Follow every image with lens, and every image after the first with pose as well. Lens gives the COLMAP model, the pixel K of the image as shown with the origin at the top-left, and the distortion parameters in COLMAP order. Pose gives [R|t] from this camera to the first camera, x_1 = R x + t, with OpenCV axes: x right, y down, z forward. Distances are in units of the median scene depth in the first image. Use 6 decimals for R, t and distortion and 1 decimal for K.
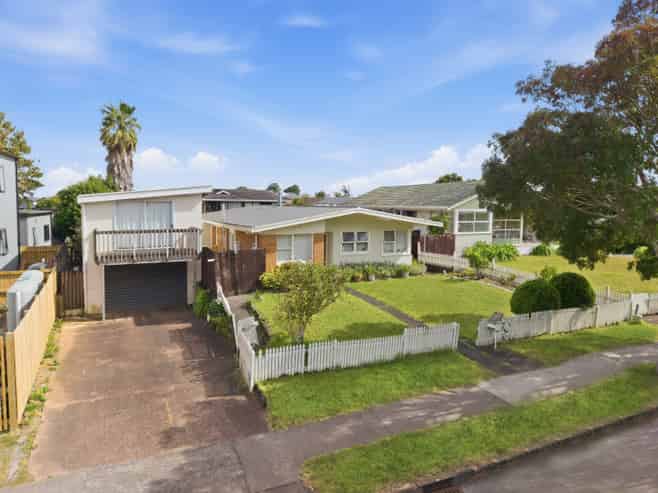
lens RADIAL K [[459.0, 0, 328.4], [0, 459.0, 245.9], [0, 0, 1]] dist [0.013662, -0.009355]
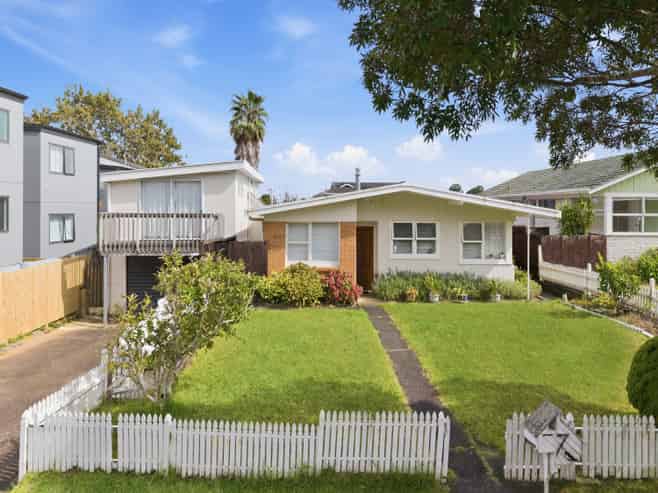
lens RADIAL K [[497.3, 0, 337.6], [0, 497.3, 193.3], [0, 0, 1]] dist [-0.008458, 0.002394]
pose [[0.929339, 0.002794, -0.369218, 0.212337], [-0.048208, 0.992330, -0.113833, 0.012343], [0.366068, 0.123589, 0.922345, 0.306305]]
